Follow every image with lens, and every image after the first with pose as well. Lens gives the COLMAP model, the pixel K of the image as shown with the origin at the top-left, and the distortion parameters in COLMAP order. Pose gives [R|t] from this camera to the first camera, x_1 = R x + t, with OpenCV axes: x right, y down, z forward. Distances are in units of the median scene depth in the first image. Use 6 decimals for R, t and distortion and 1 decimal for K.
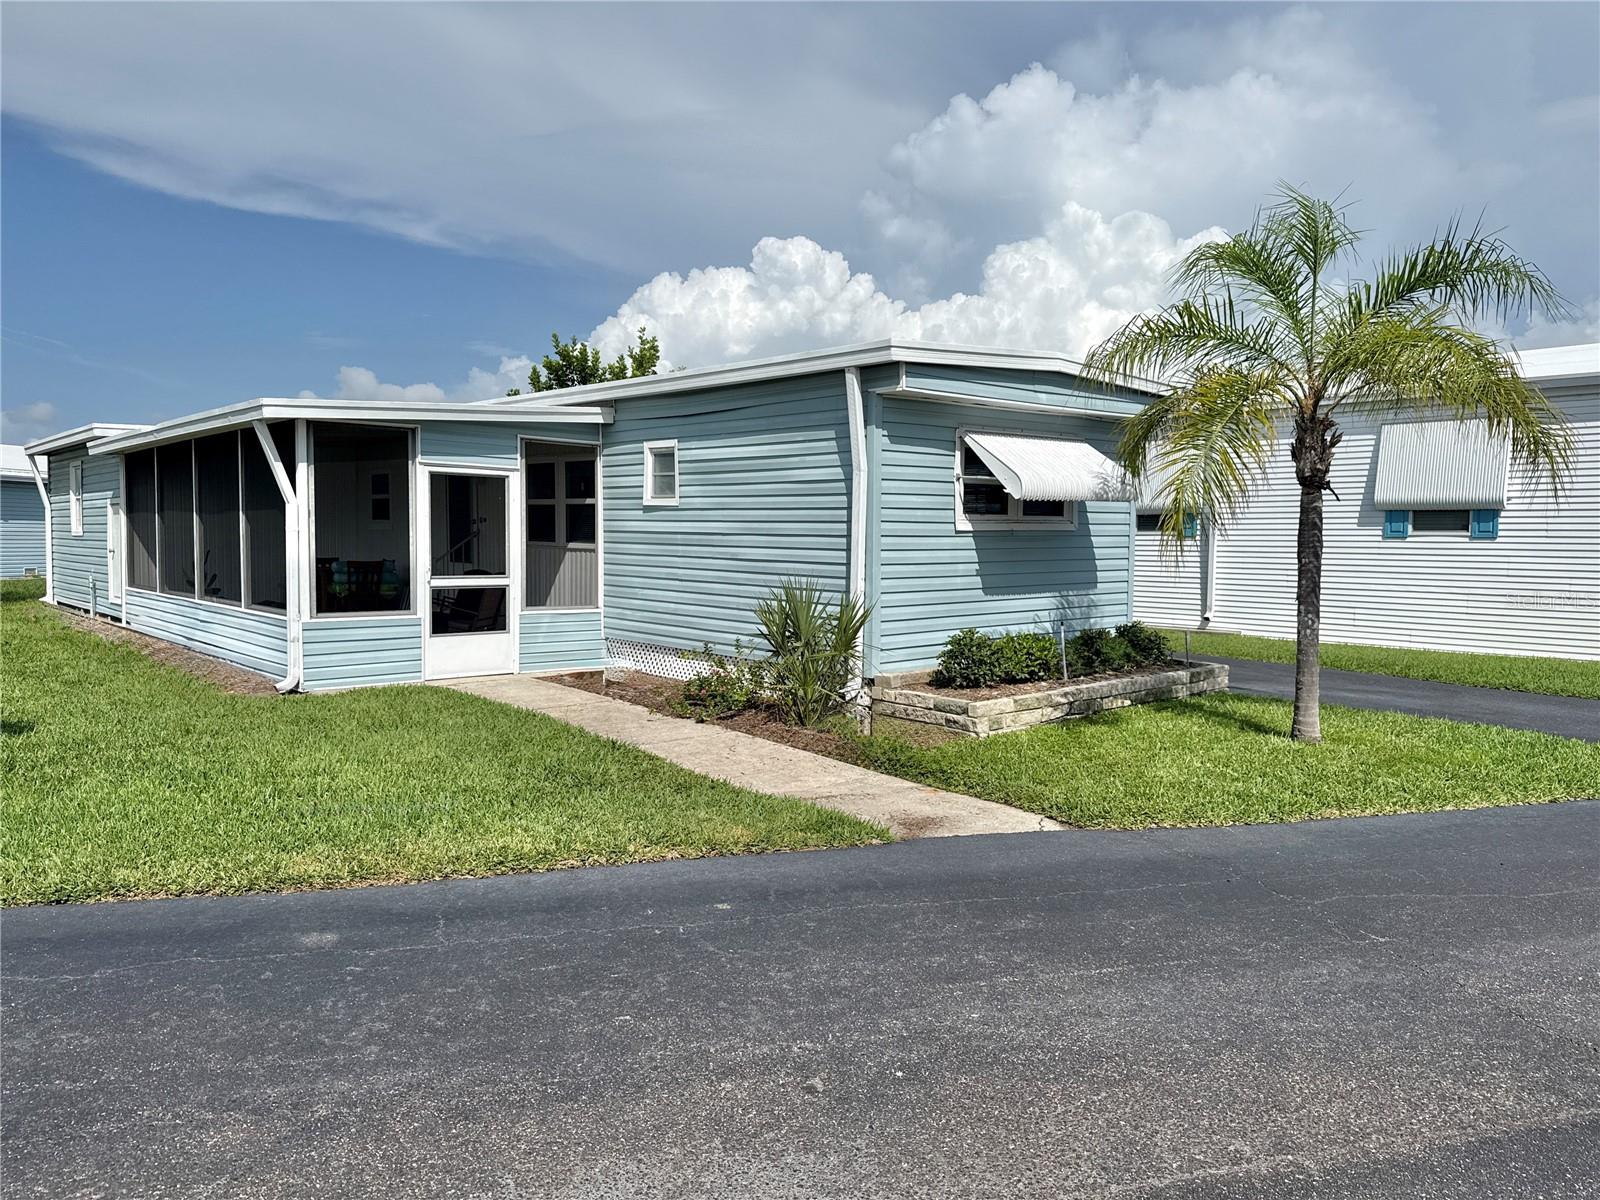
lens RADIAL K [[1139.3, 0, 811.6], [0, 1139.3, 606.8], [0, 0, 1]] dist [0.056591, -0.075473]
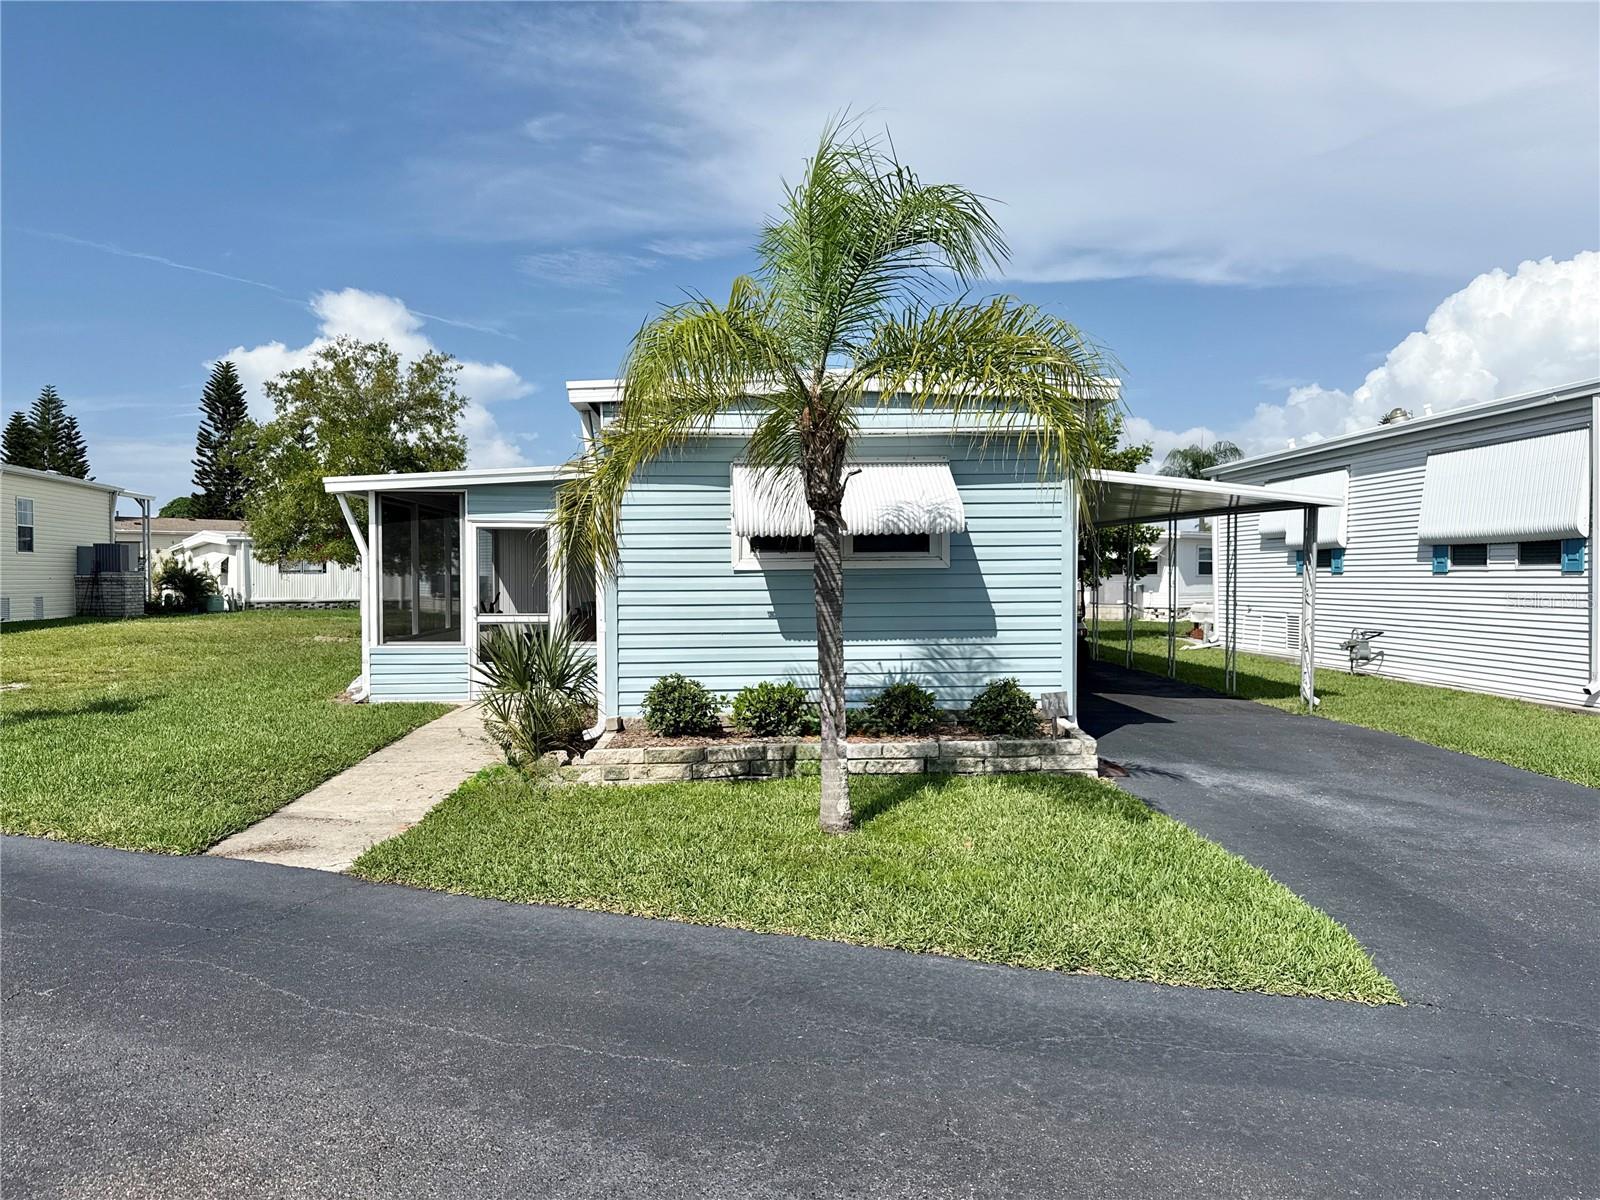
lens RADIAL K [[1139.3, 0, 785.4], [0, 1139.3, 617.1], [0, 0, 1]] dist [0.056591, -0.075473]
pose [[0.782325, 0.012570, -0.622743, 0.683032], [-0.029516, 0.999421, -0.016907, -0.012561], [0.622170, 0.031608, 0.782244, 0.268727]]
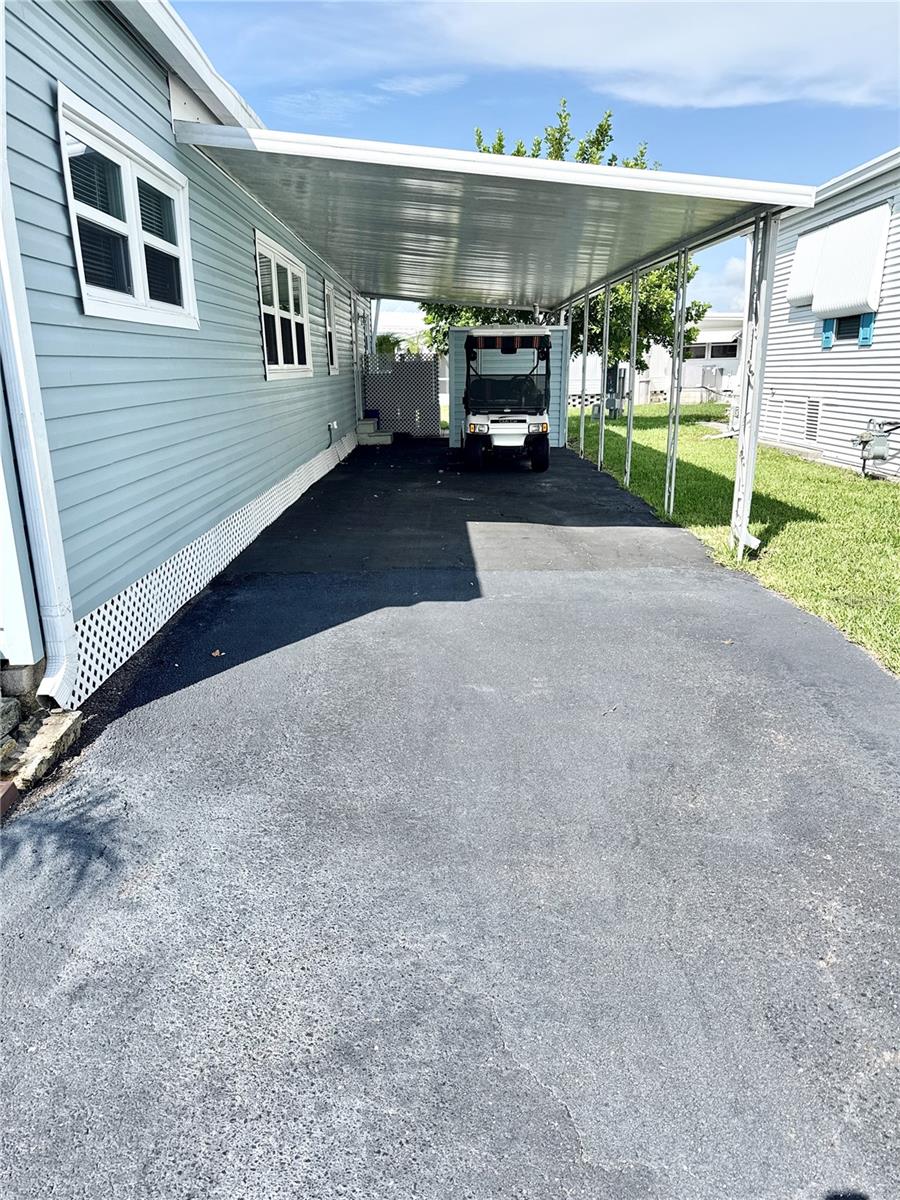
lens RADIAL K [[854.5, 0, 441.6], [0, 854.5, 608.9], [0, 0, 1]] dist [0.056591, -0.075473]
pose [[0.746504, 0.157622, -0.646442, 0.598651], [-0.016800, 0.975692, 0.218503, -0.040887], [0.665169, -0.152253, 0.731006, 0.970407]]
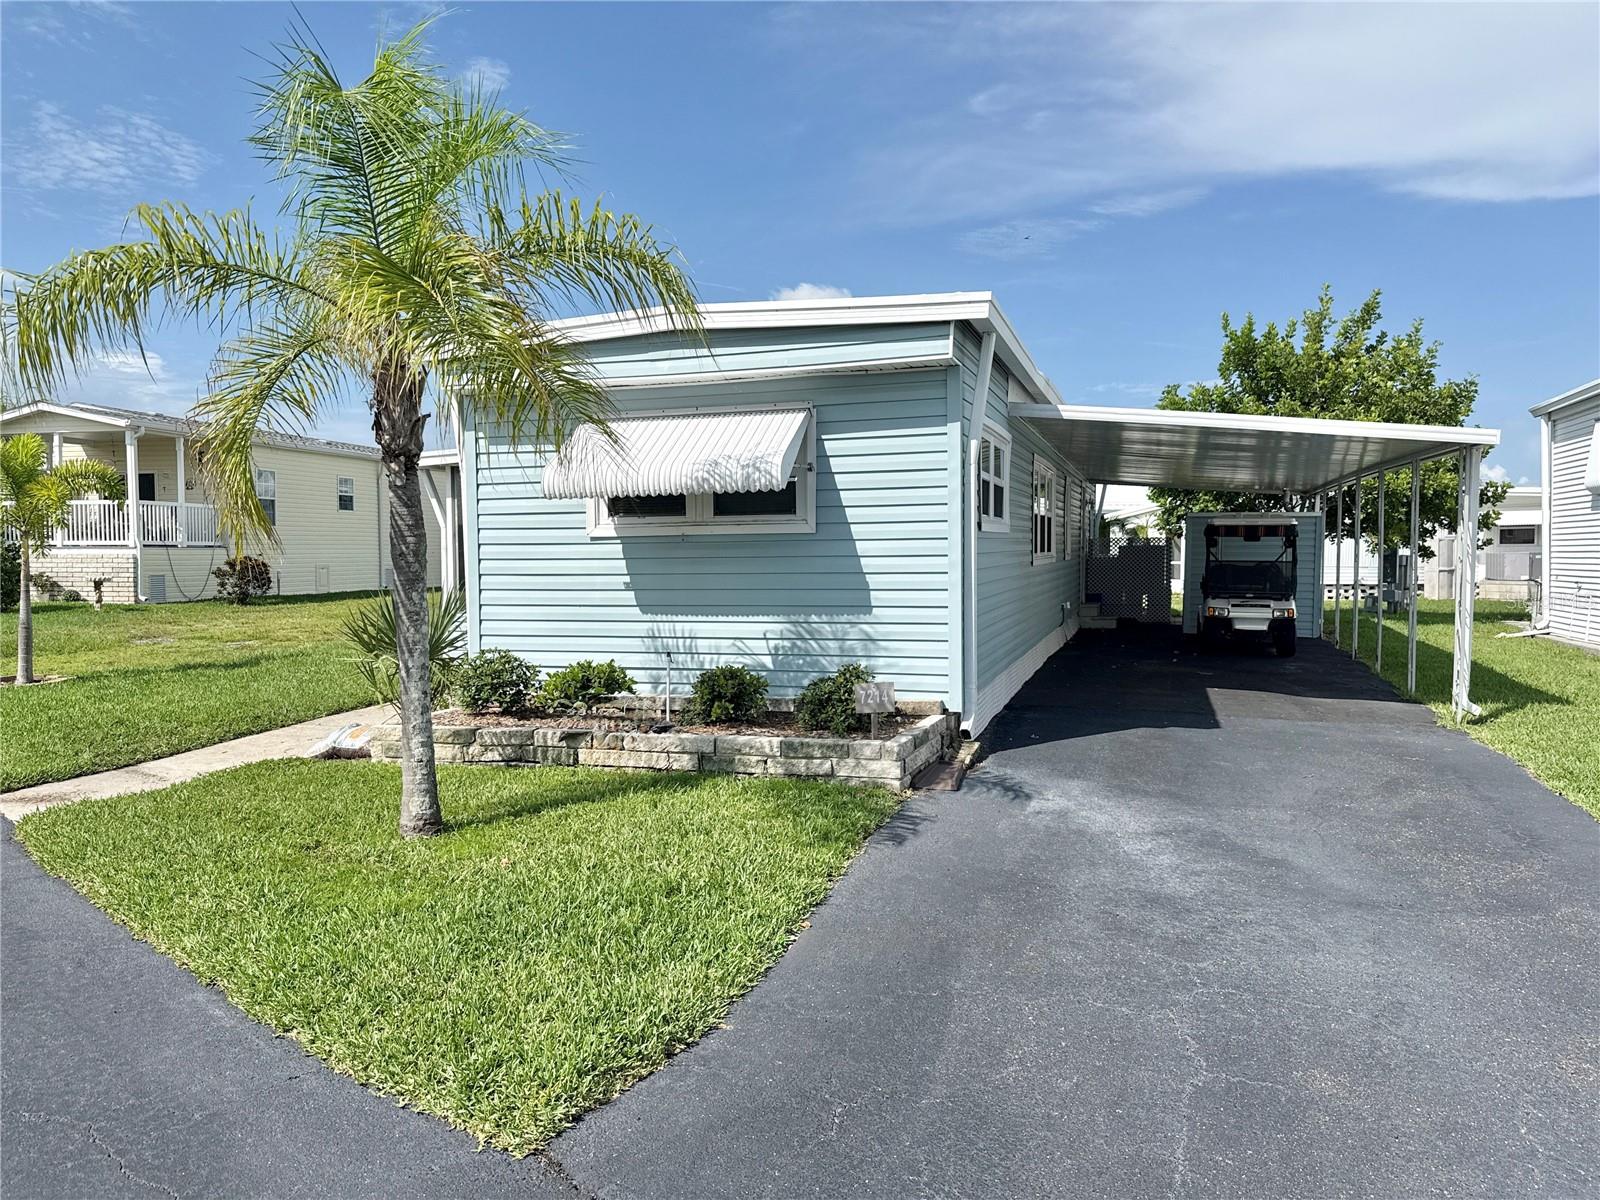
lens RADIAL K [[1139.3, 0, 771.7], [0, 1139.3, 604.8], [0, 0, 1]] dist [0.056591, -0.075473]
pose [[0.491285, 0.029483, -0.870500, 0.869312], [-0.043798, 0.998999, 0.009117, -0.026975], [0.869897, 0.033647, 0.492084, 0.638687]]
